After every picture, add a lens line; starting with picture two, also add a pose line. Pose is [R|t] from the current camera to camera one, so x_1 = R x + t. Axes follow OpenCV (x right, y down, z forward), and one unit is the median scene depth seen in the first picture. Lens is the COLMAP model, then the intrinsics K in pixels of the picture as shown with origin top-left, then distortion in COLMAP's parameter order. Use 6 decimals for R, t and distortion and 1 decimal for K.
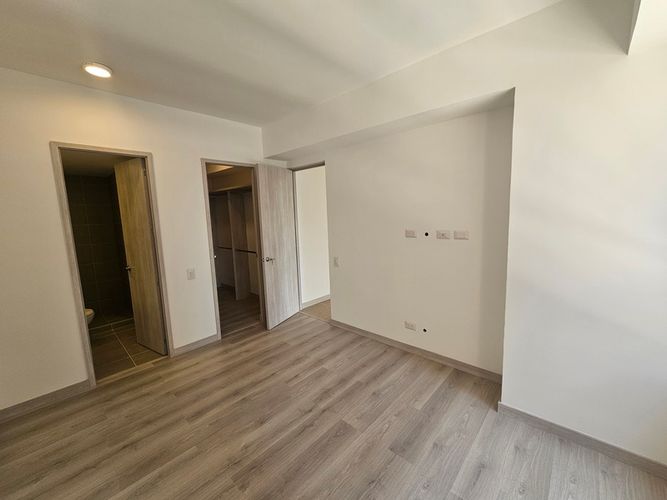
lens RADIAL K [[270.6, 0, 333.2], [0, 270.6, 245.2], [0, 0, 1]] dist [0.001847, 0.000107]
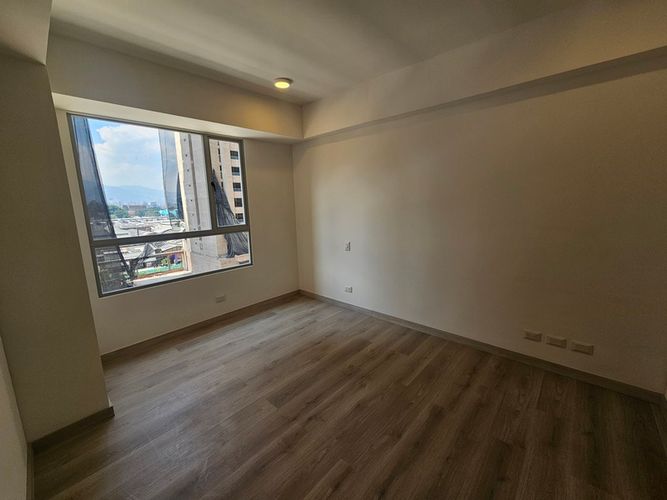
lens RADIAL K [[270.6, 0, 333.2], [0, 270.6, 245.2], [0, 0, 1]] dist [0.001847, 0.000107]
pose [[-0.997380, 0.071240, -0.012565, -0.204467], [0.064850, 0.957496, 0.281063, -0.189899], [0.032054, 0.279512, -0.959607, 1.837180]]
